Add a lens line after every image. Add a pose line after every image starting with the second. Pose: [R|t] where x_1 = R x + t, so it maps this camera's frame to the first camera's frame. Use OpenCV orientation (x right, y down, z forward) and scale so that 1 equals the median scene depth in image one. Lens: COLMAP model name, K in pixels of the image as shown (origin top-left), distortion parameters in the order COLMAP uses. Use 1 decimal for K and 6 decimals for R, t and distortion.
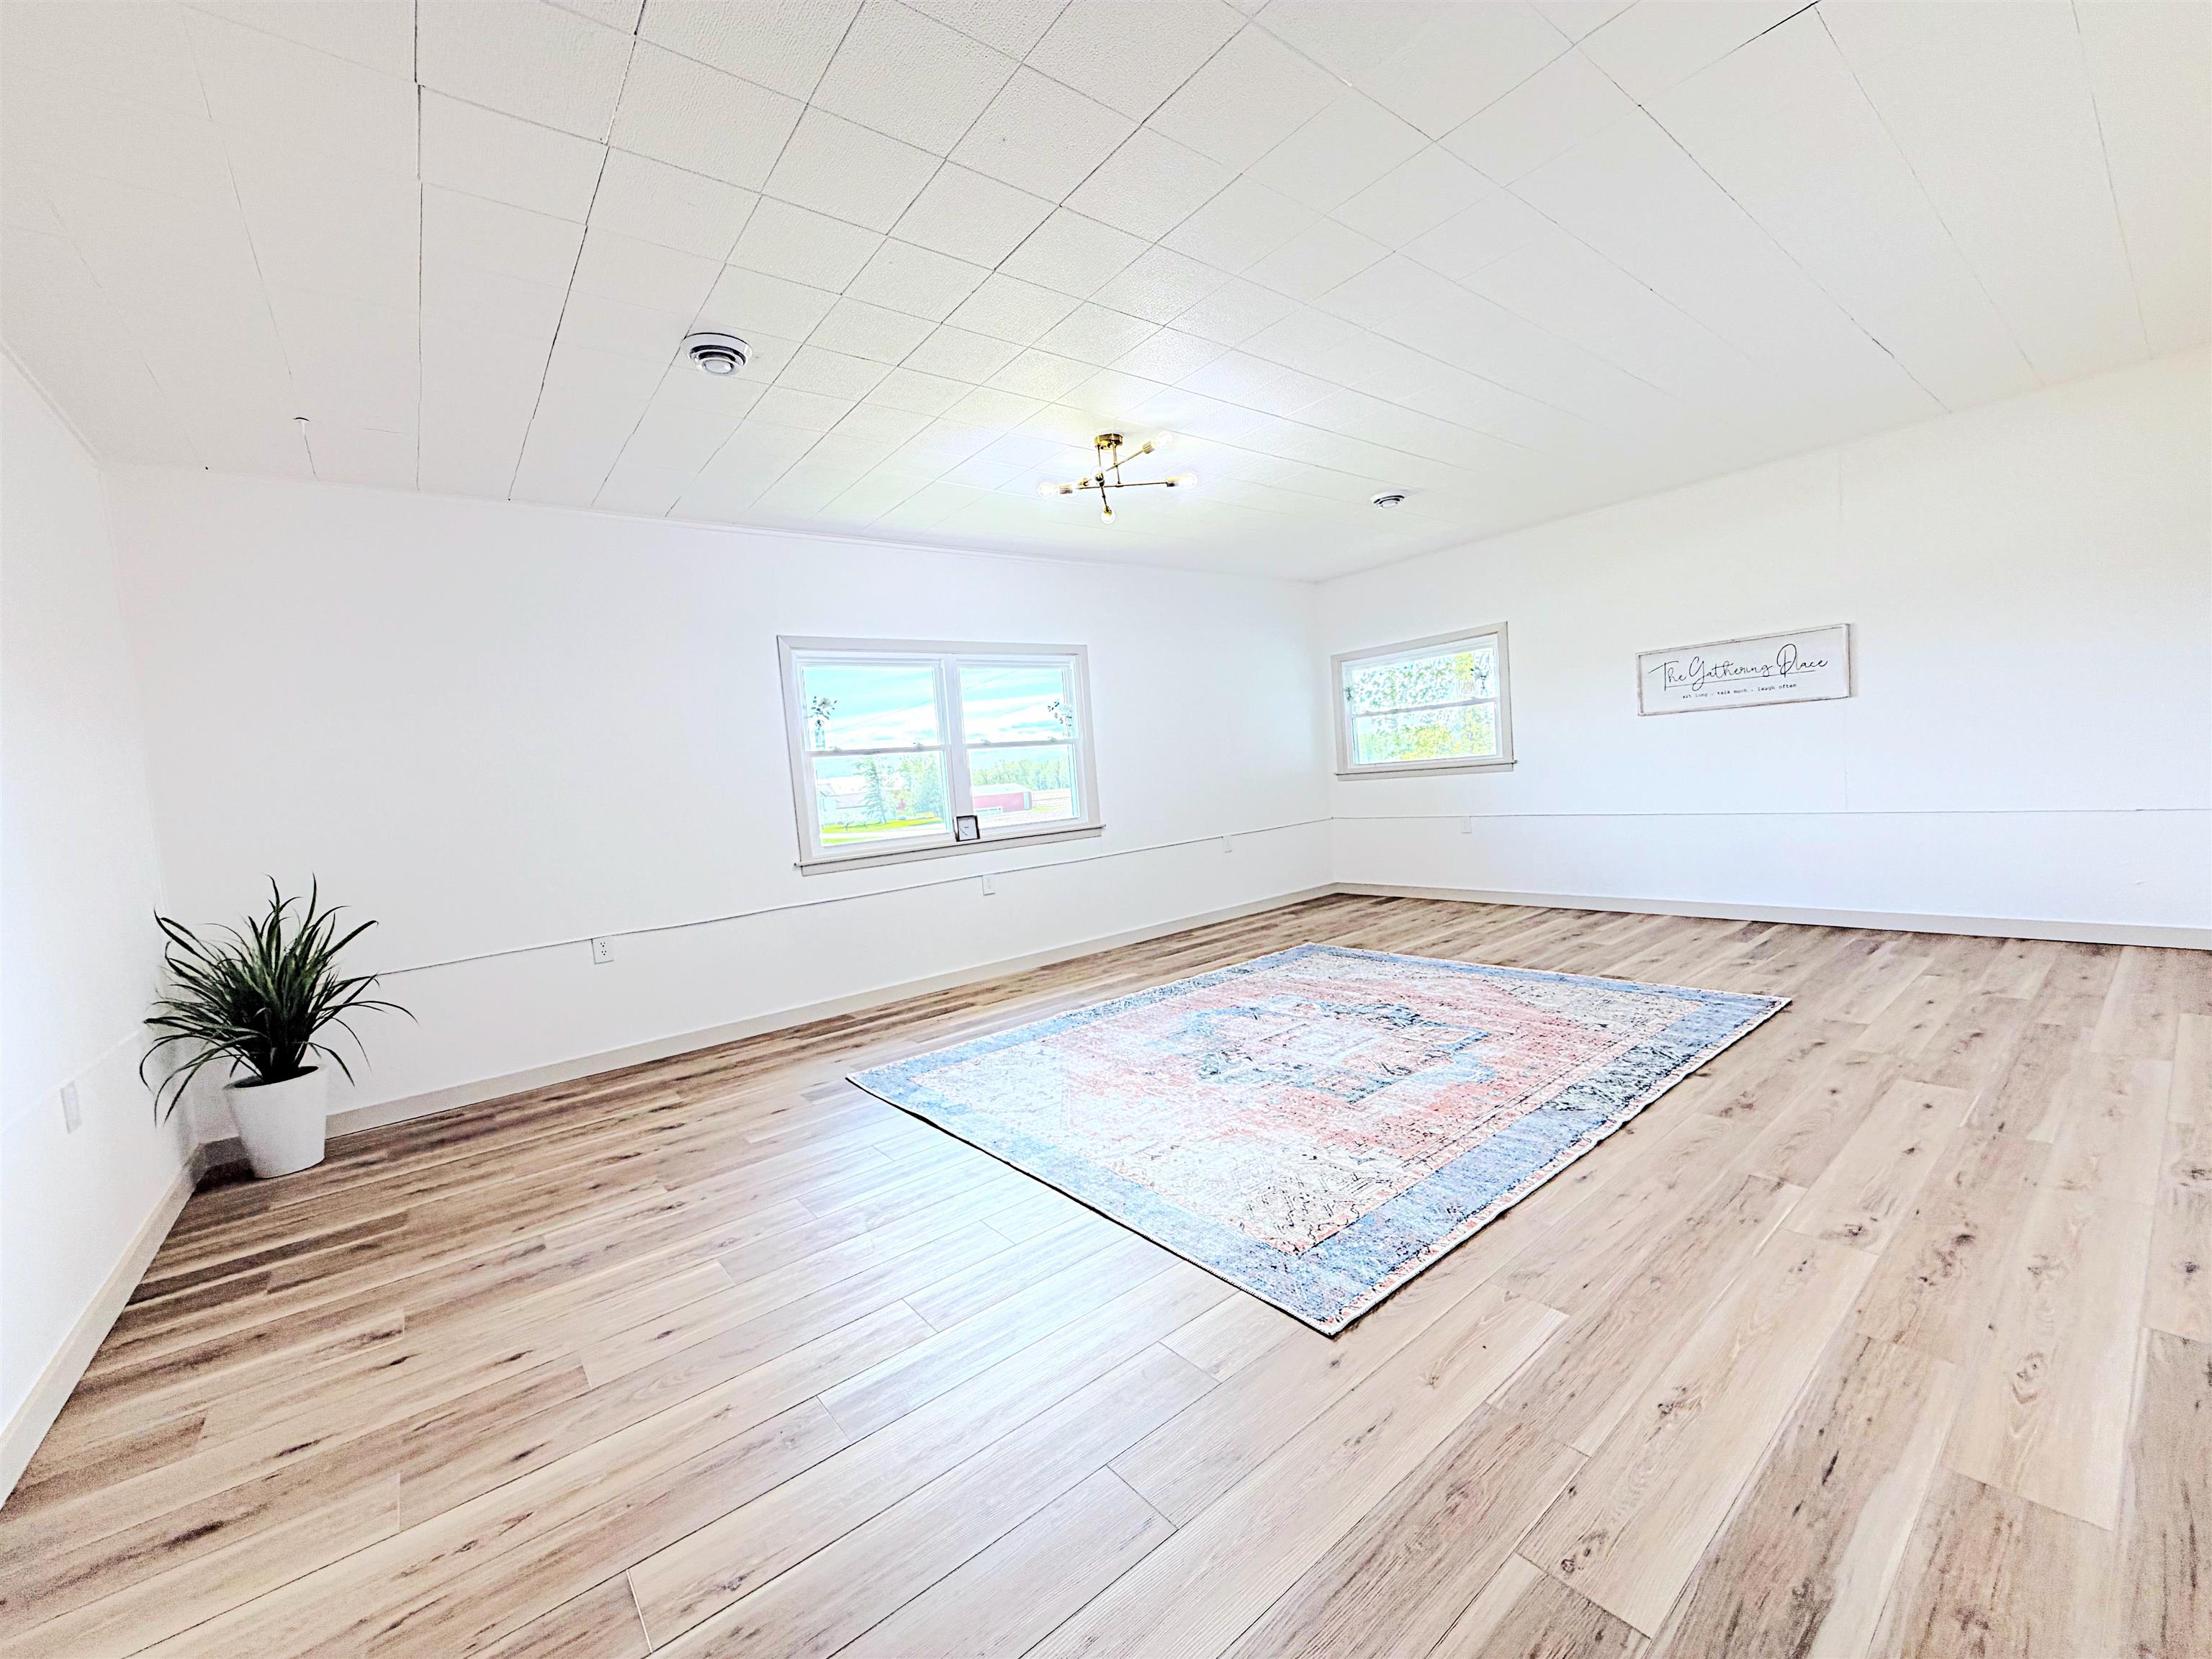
lens RADIAL K [[883.9, 0, 1103.8], [0, 883.9, 814.6], [0, 0, 1]] dist [0.002998, 0.000613]
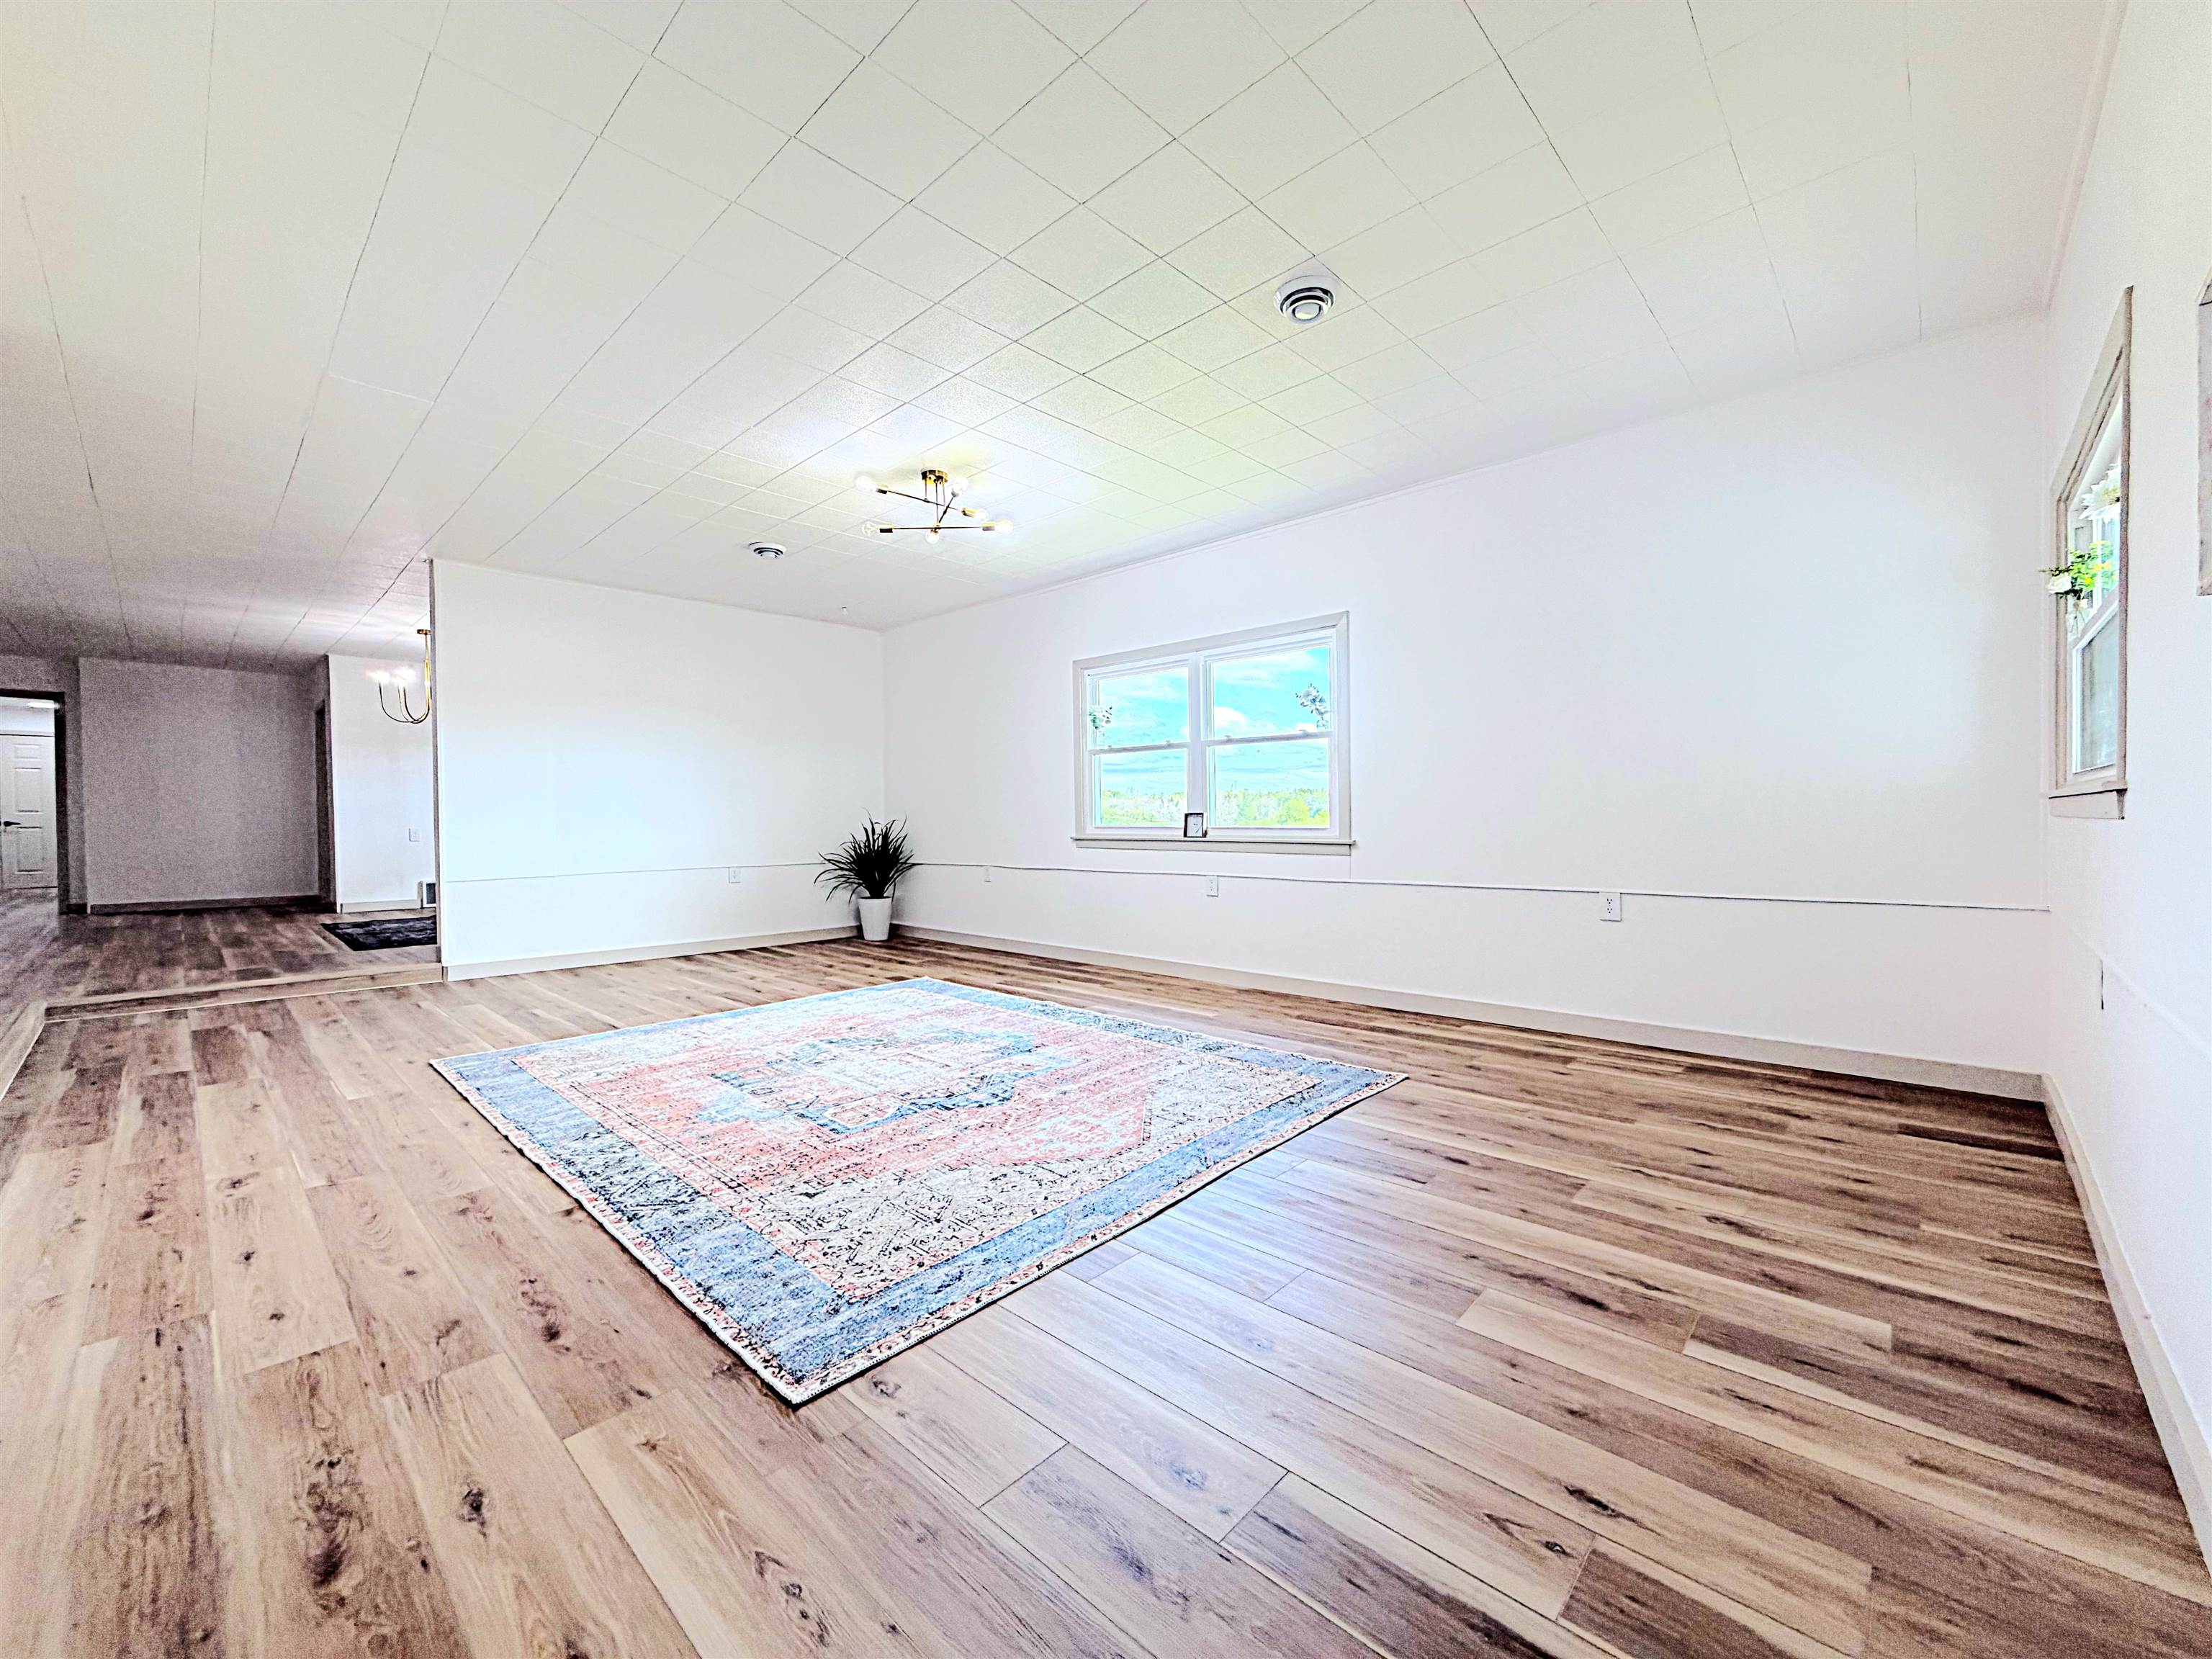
lens RADIAL K [[883.9, 0, 1098.4], [0, 883.9, 832.5], [0, 0, 1]] dist [0.002998, 0.000613]
pose [[0.134955, 0.099872, -0.985806, 1.252929], [-0.047123, 0.994428, 0.094295, -0.100912], [0.989731, 0.033728, 0.138909, 1.153270]]
